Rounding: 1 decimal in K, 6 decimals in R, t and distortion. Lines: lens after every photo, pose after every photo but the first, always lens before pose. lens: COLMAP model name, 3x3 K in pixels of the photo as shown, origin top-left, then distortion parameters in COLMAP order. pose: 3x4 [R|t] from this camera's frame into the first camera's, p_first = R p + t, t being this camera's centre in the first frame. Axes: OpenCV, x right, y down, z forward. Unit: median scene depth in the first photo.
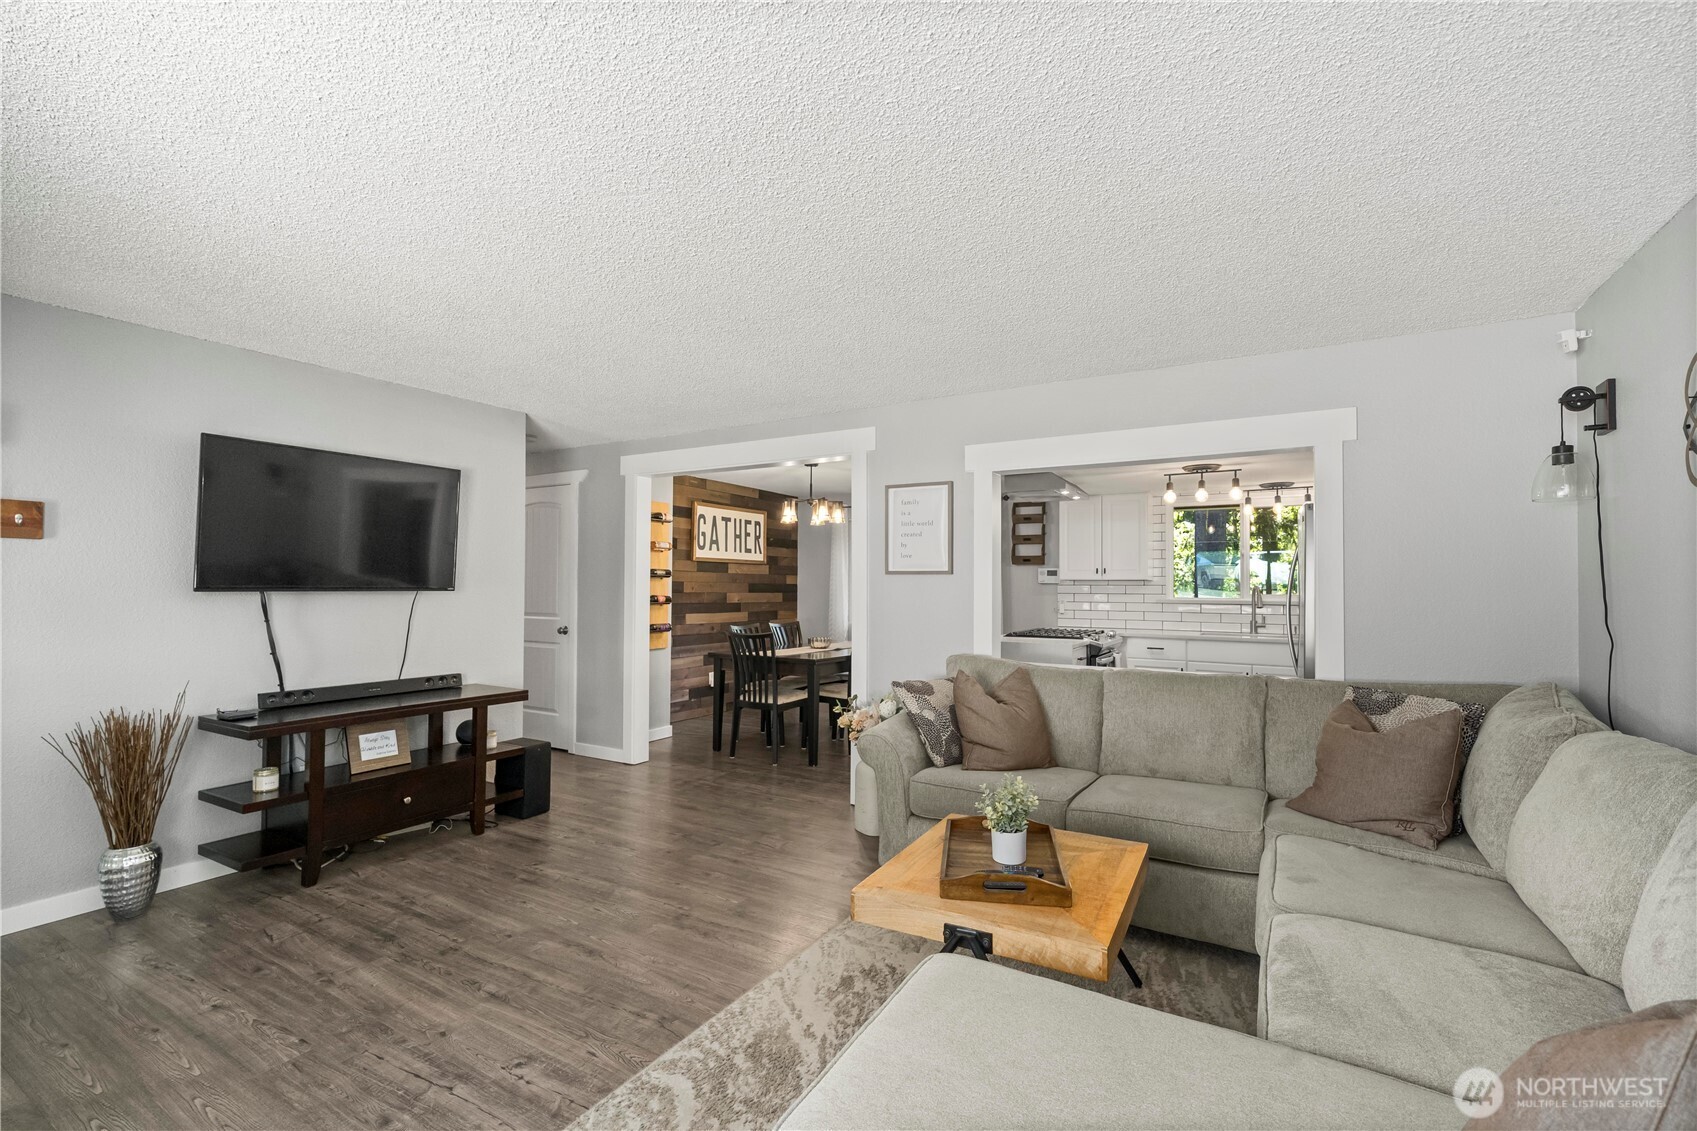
lens RADIAL K [[744.8, 0, 848.5], [0, 744.8, 565.5], [0, 0, 1]] dist [0.003173, 0.000362]
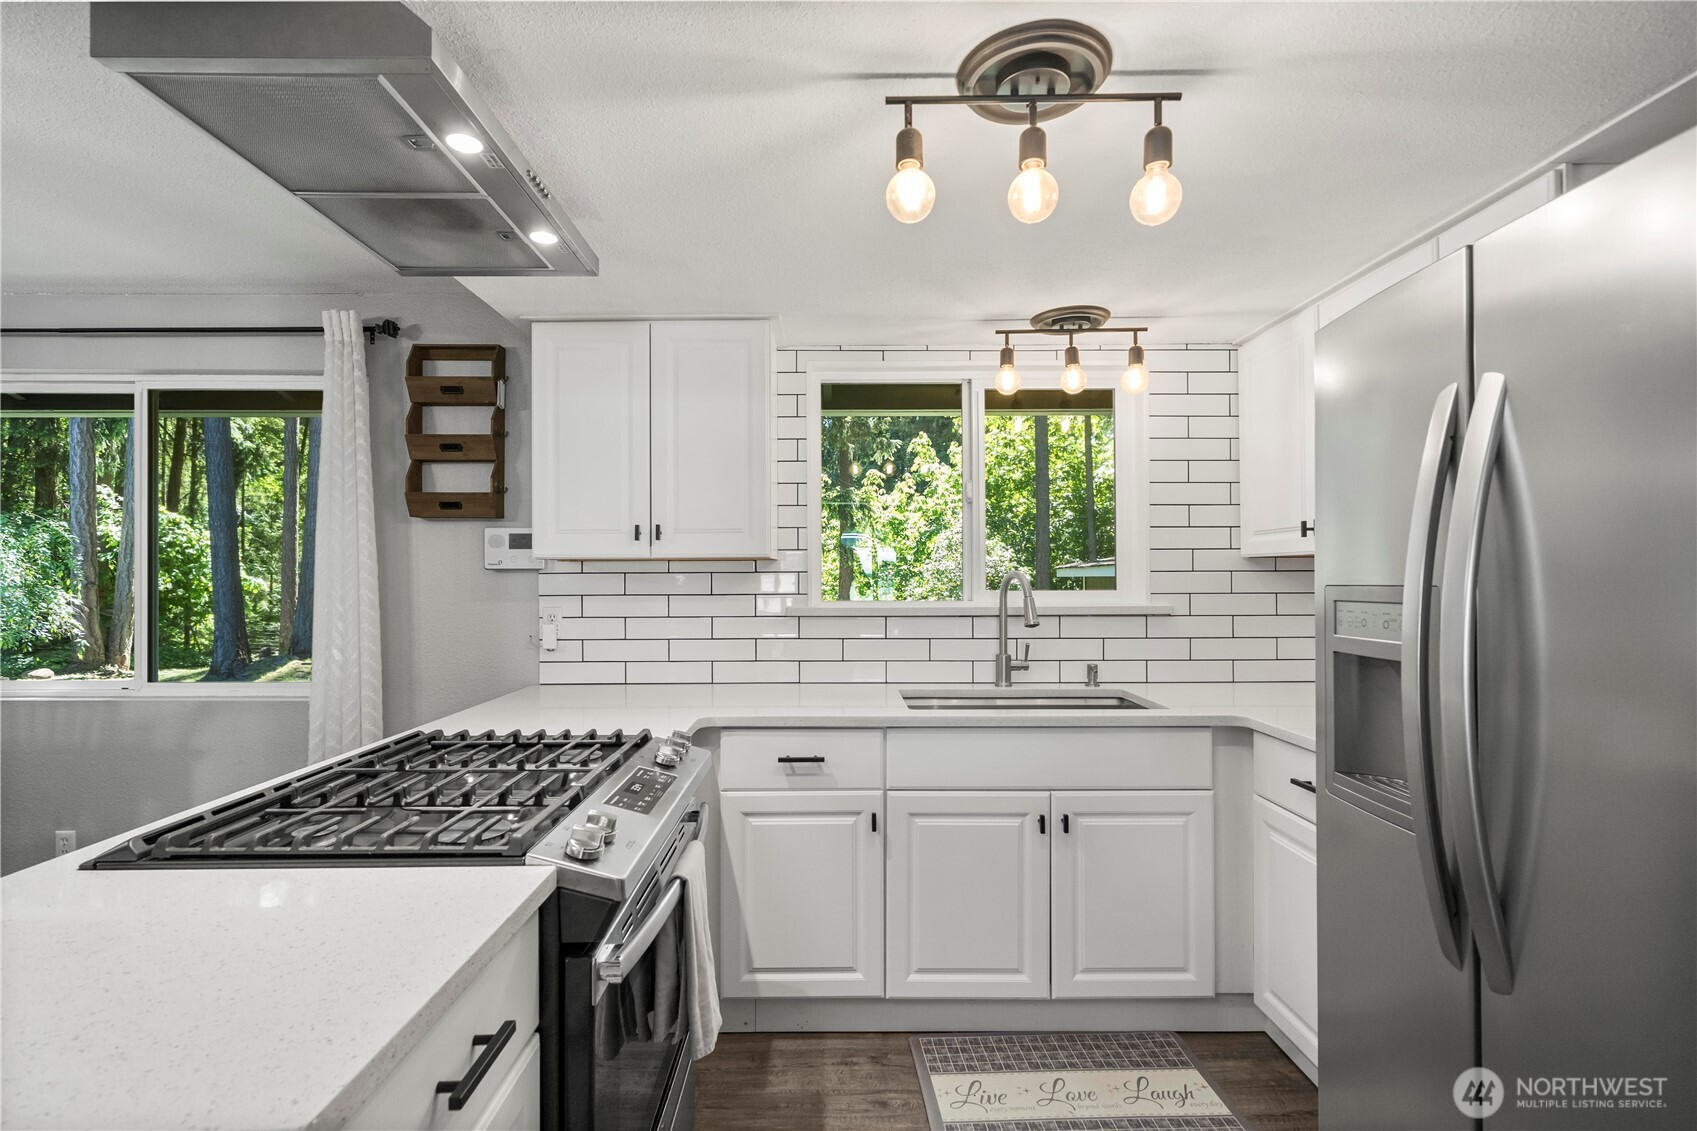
lens RADIAL K [[776.4, 0, 836.7], [0, 776.4, 569.5], [0, 0, 1]] dist [0.002248, 0.000024]
pose [[0.859846, -0.007381, 0.510500, 0.208138], [-0.003720, 0.999778, 0.020720, 0.015422], [-0.510540, -0.019715, 0.859628, 0.582019]]
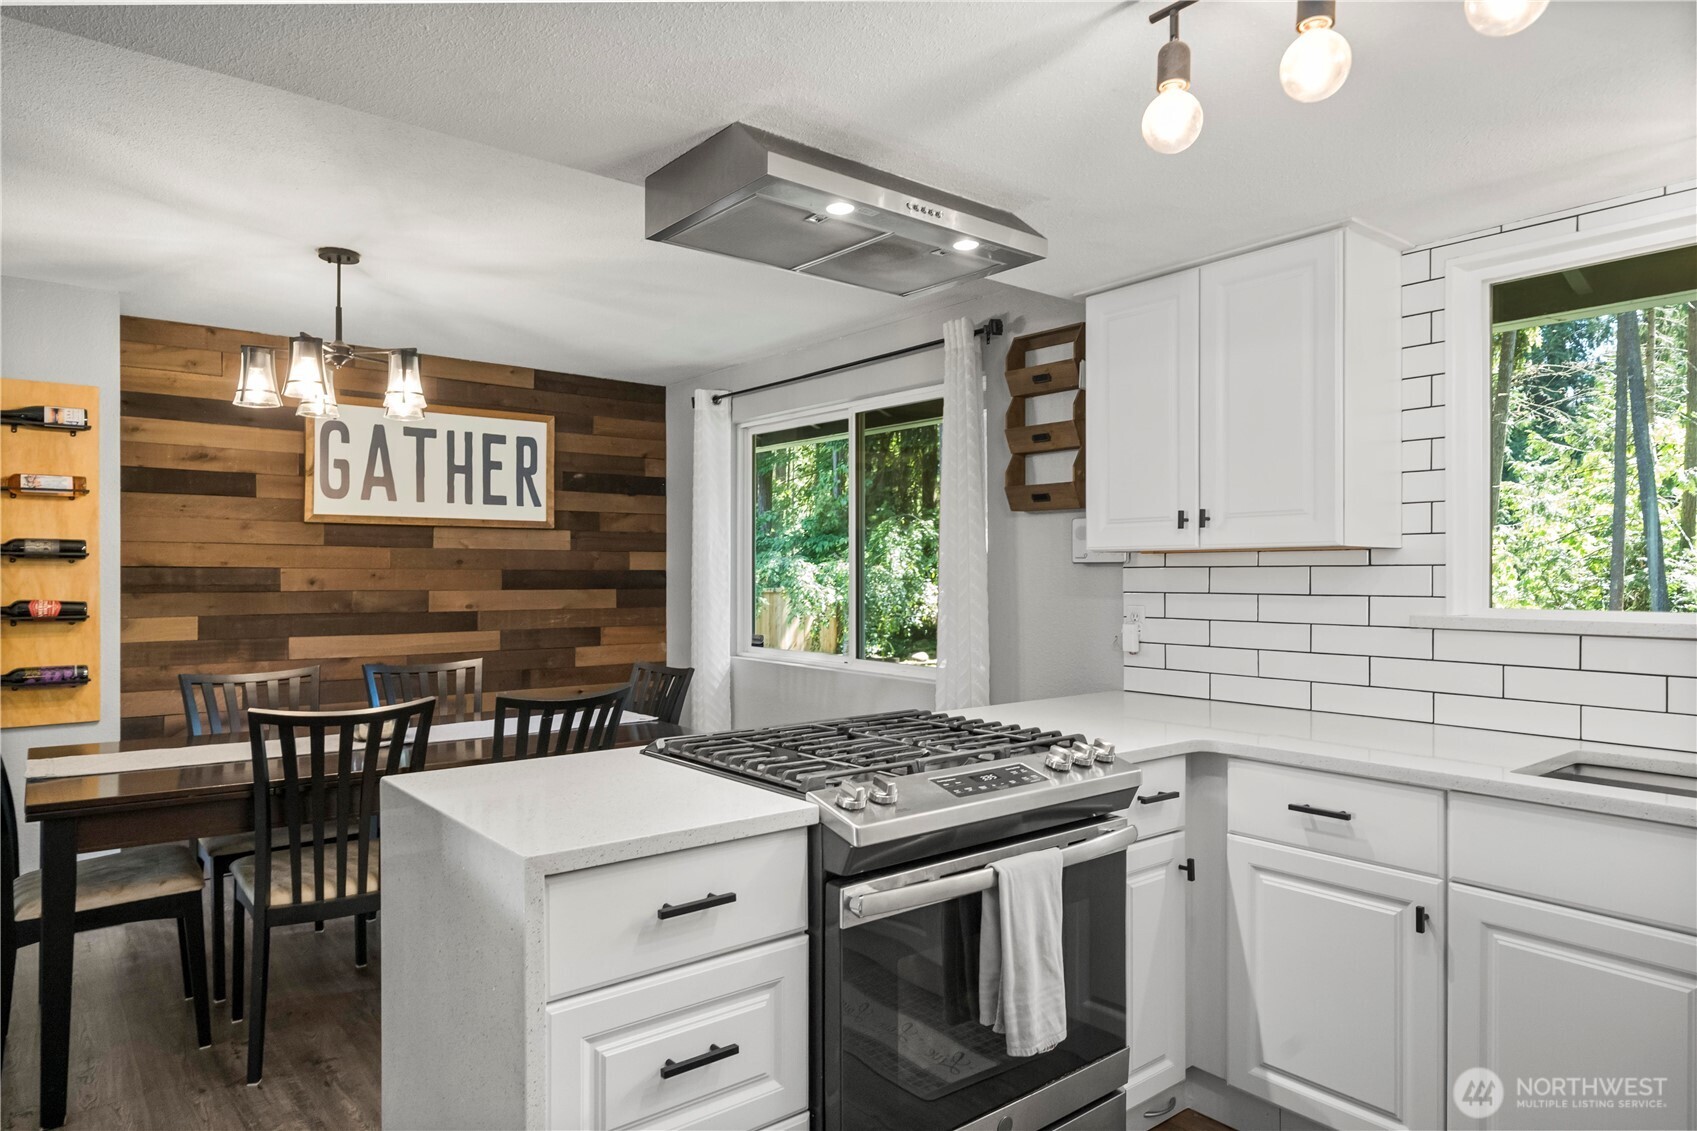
lens RADIAL K [[1021.2, 0, 848.5], [0, 1021.2, 565.5], [0, 0, 1]] dist [-0.002496, 0.001590]
pose [[0.935384, -0.009883, -0.353496, 0.324125], [0.017038, 0.999708, 0.017135, 0.015222], [0.353223, -0.022051, 0.935279, 0.518714]]
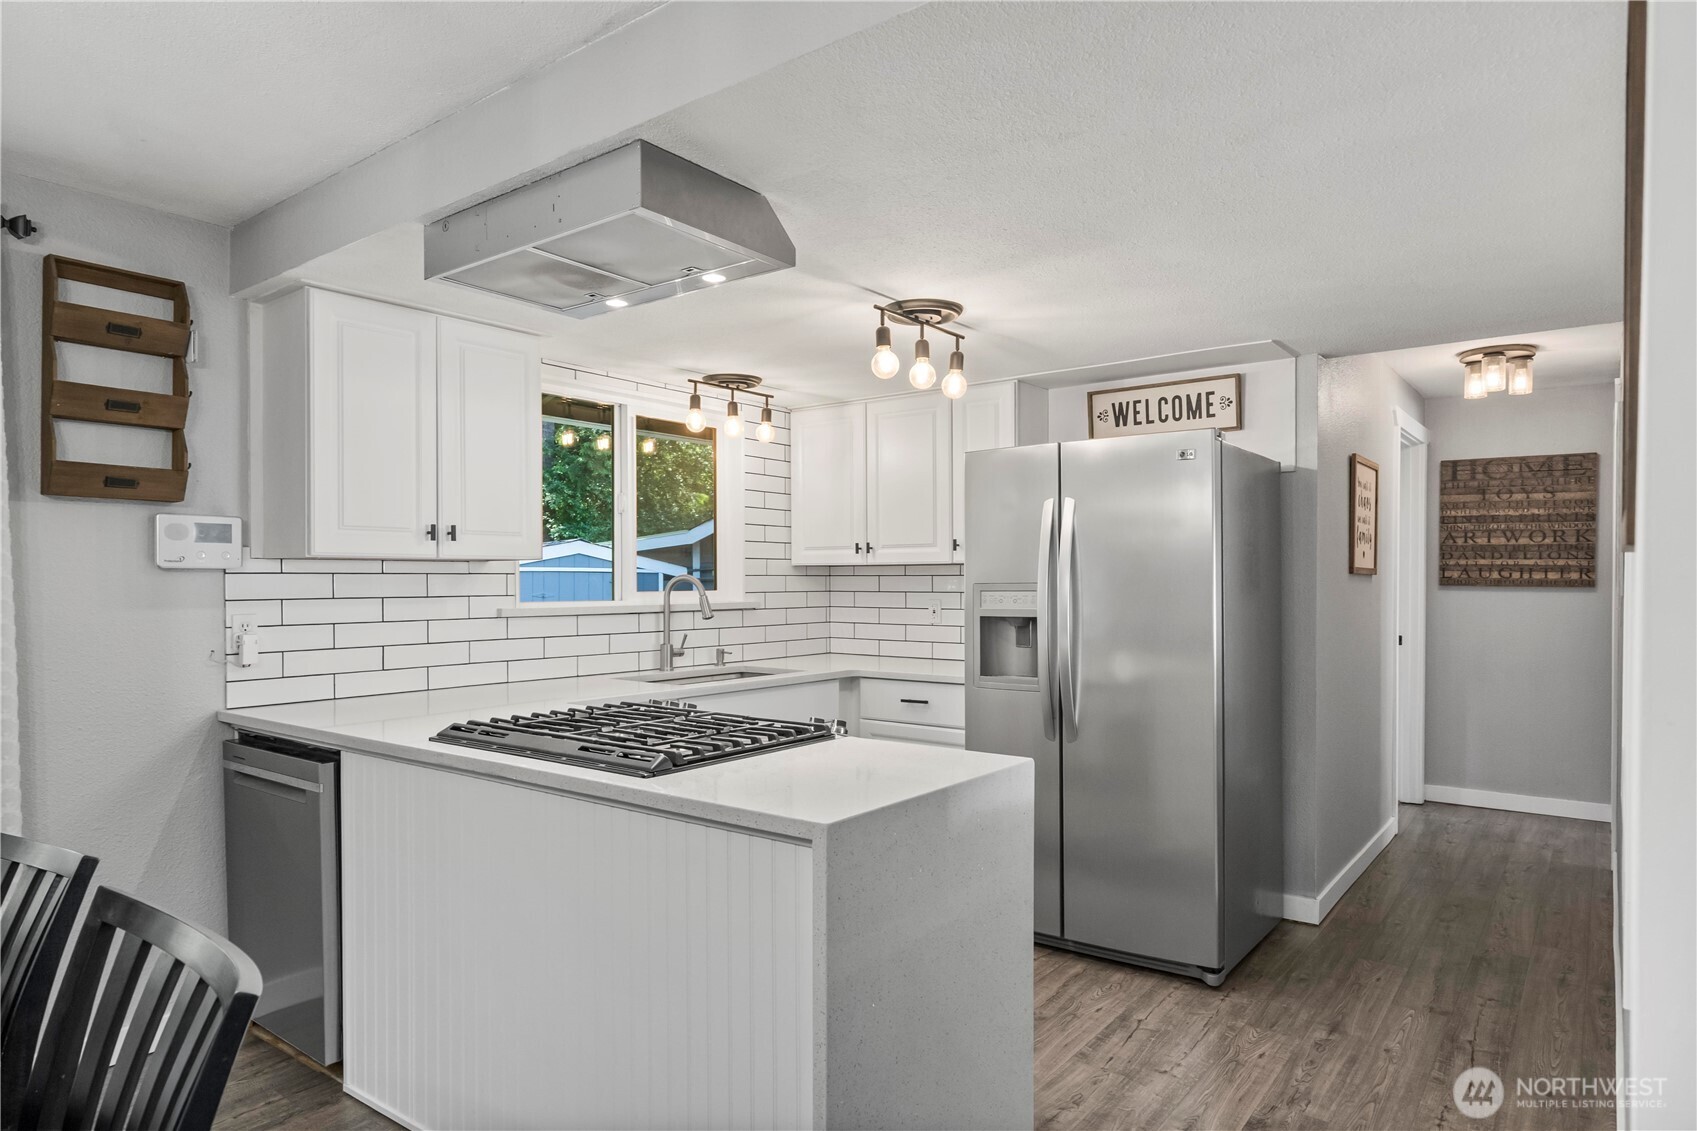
lens RADIAL K [[996.9, 0, 843.9], [0, 996.9, 596.2], [0, 0, 1]] dist [-0.000060, -0.000942]
pose [[0.124965, -0.026626, 0.991804, -0.090104], [-0.028685, 0.999125, 0.030437, 0.015782], [-0.991746, -0.032253, 0.124092, 0.691058]]
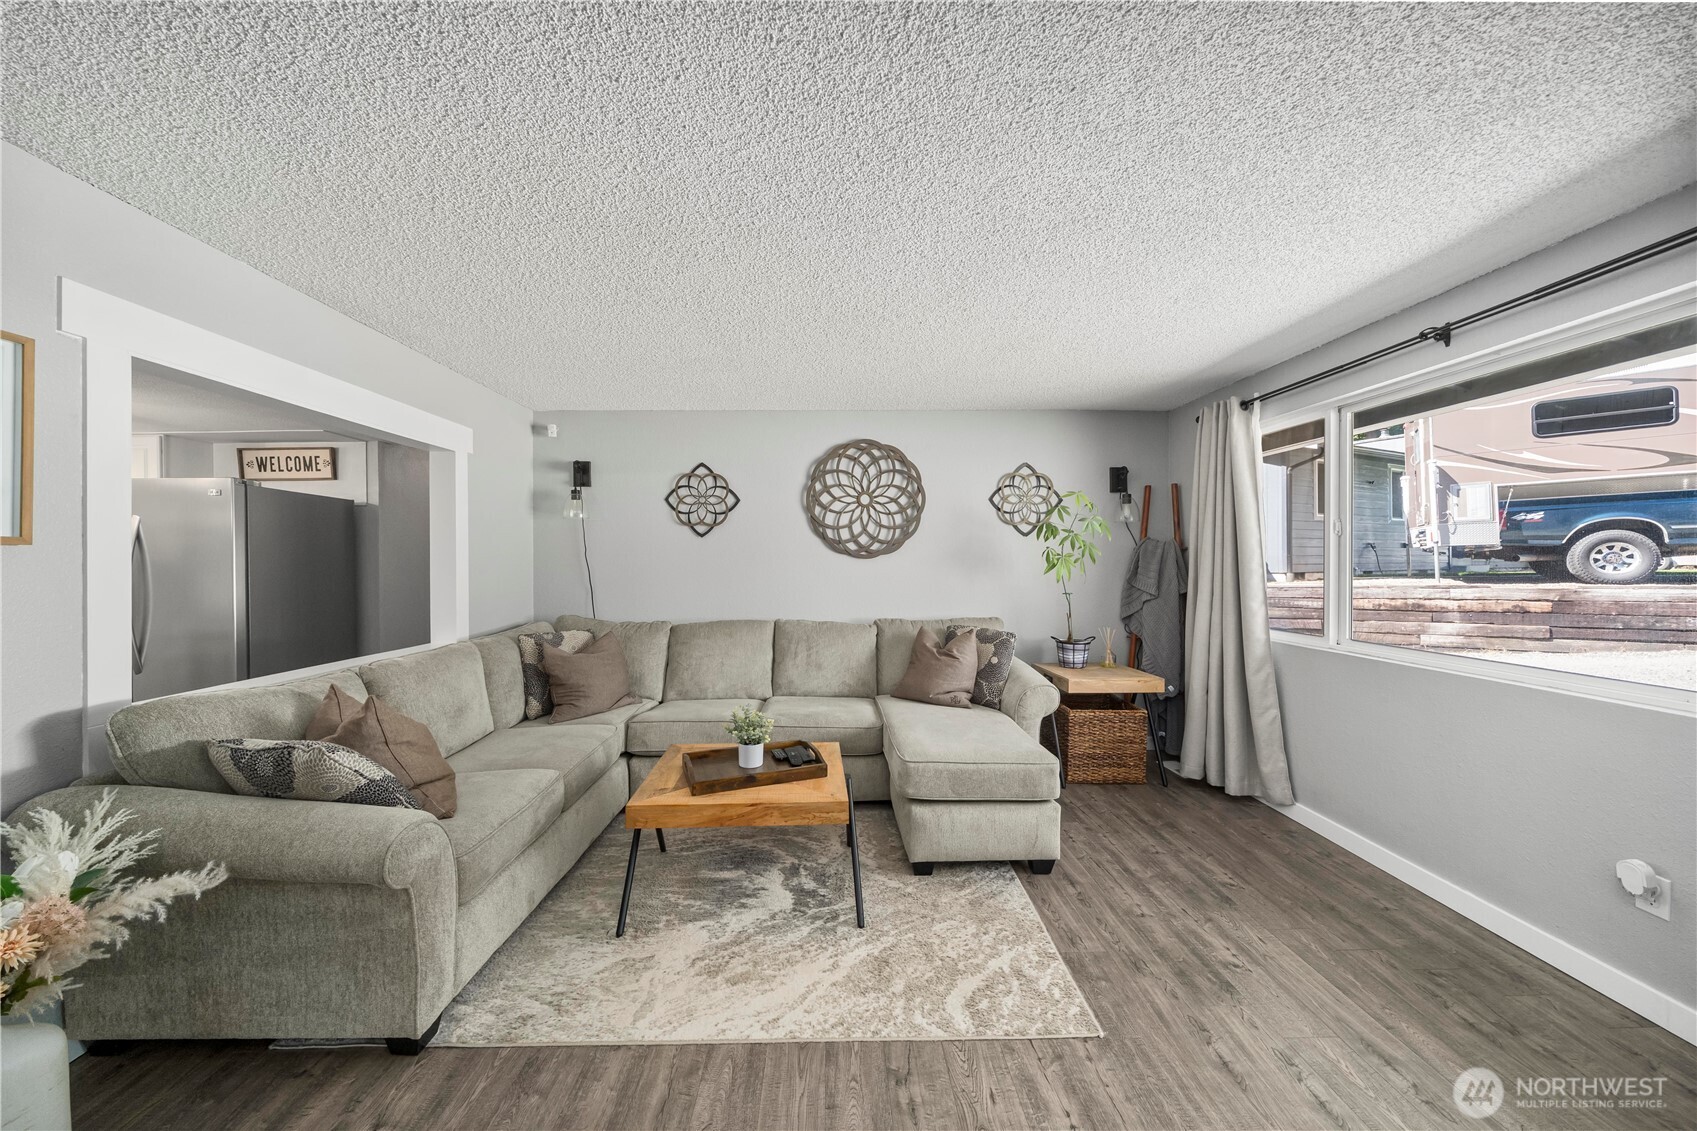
lens RADIAL K [[581.2, 0, 836.1], [0, 581.2, 565.3], [0, 0, 1]] dist [-0.000999, -0.000018]
pose [[-0.520044, -0.006944, 0.854111, -0.233345], [-0.020246, 0.999786, -0.004199, 0.008703], [-0.853900, -0.019476, -0.520073, 0.429449]]
